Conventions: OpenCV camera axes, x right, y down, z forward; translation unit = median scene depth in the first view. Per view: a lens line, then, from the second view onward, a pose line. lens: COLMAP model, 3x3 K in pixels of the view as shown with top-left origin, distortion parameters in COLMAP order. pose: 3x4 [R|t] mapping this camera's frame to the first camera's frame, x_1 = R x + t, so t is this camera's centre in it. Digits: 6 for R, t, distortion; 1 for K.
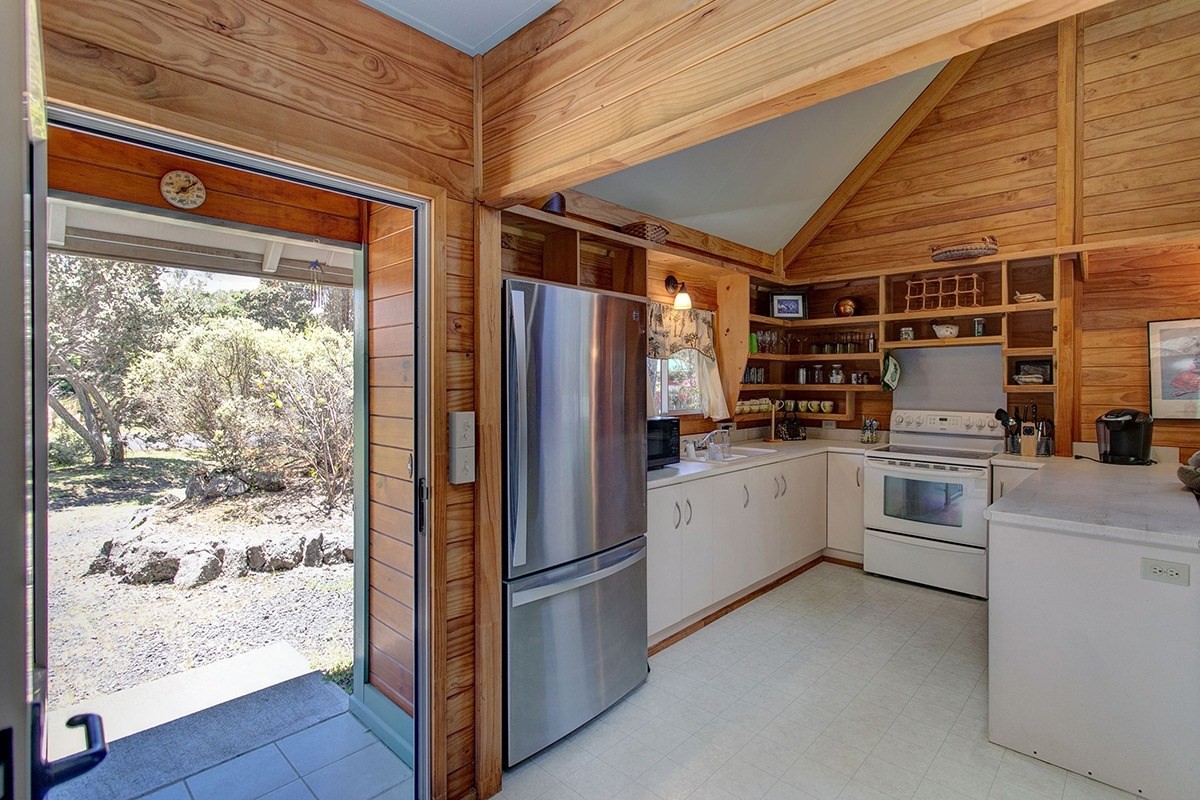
lens RADIAL K [[564.9, 0, 609.6], [0, 564.9, 389.7], [0, 0, 1]] dist [-0.000720, 0.002693]
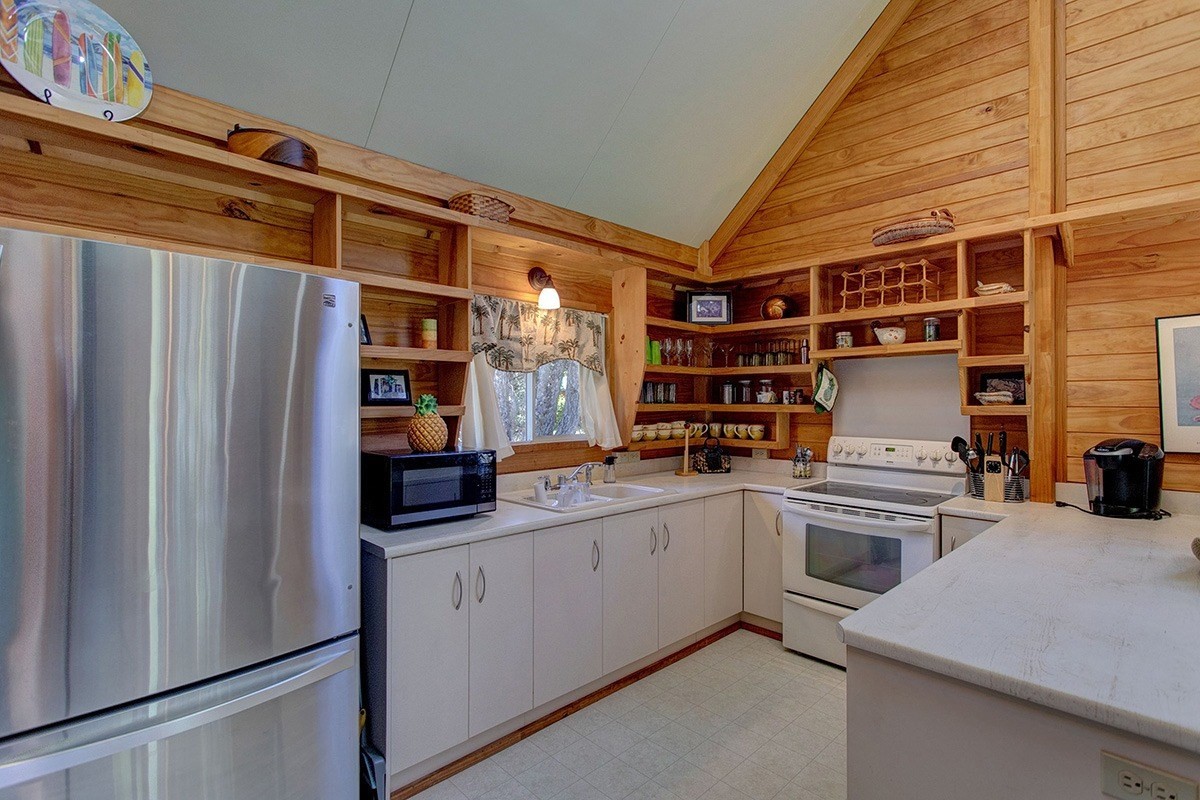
lens RADIAL K [[564.9, 0, 603.4], [0, 564.9, 399.5], [0, 0, 1]] dist [-0.000720, 0.002693]
pose [[0.999195, 0.000327, -0.040111, 0.236499], [-0.000990, 0.999863, -0.016501, -0.002970], [0.040101, 0.016528, 0.999059, 0.216217]]
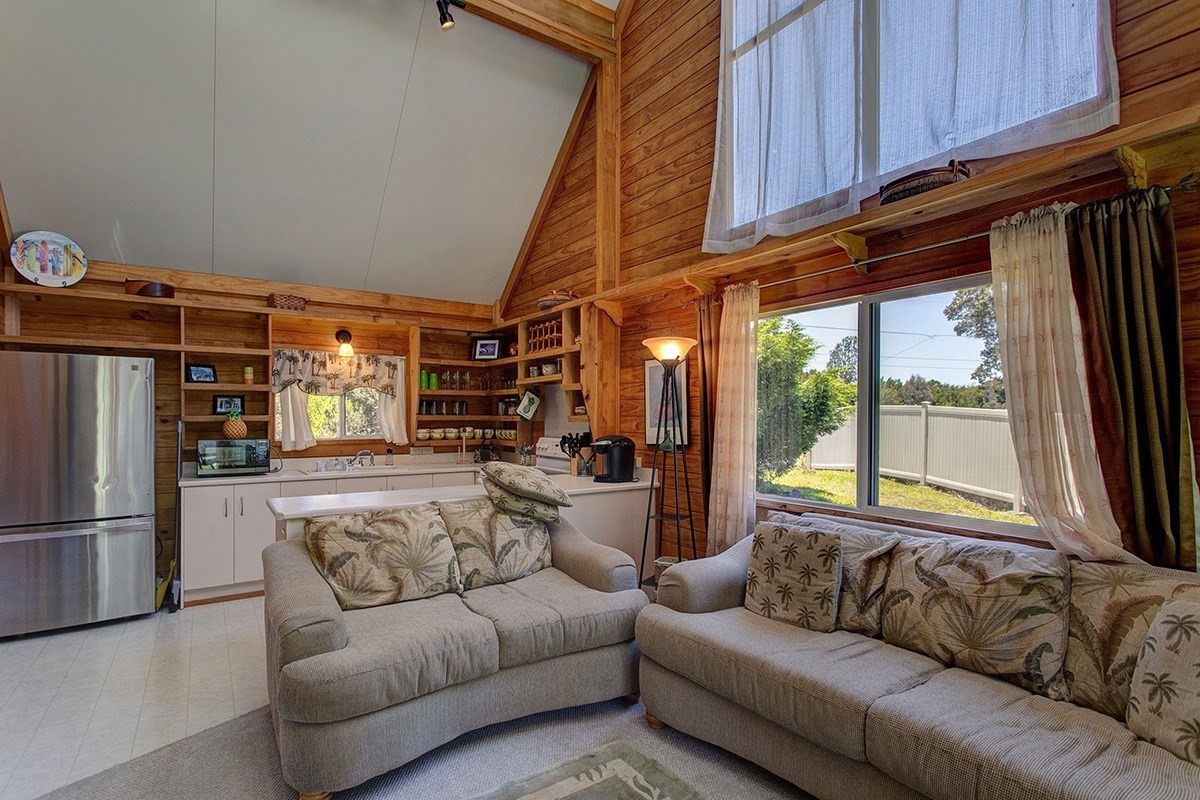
lens RADIAL K [[564.9, 0, 589.4], [0, 564.9, 422.1], [0, 0, 1]] dist [-0.000720, 0.002693]
pose [[0.977997, 0.001893, -0.208609, 0.931179], [-0.002814, 0.999988, -0.004117, 0.009957], [0.208599, 0.004614, 0.977990, -0.131291]]
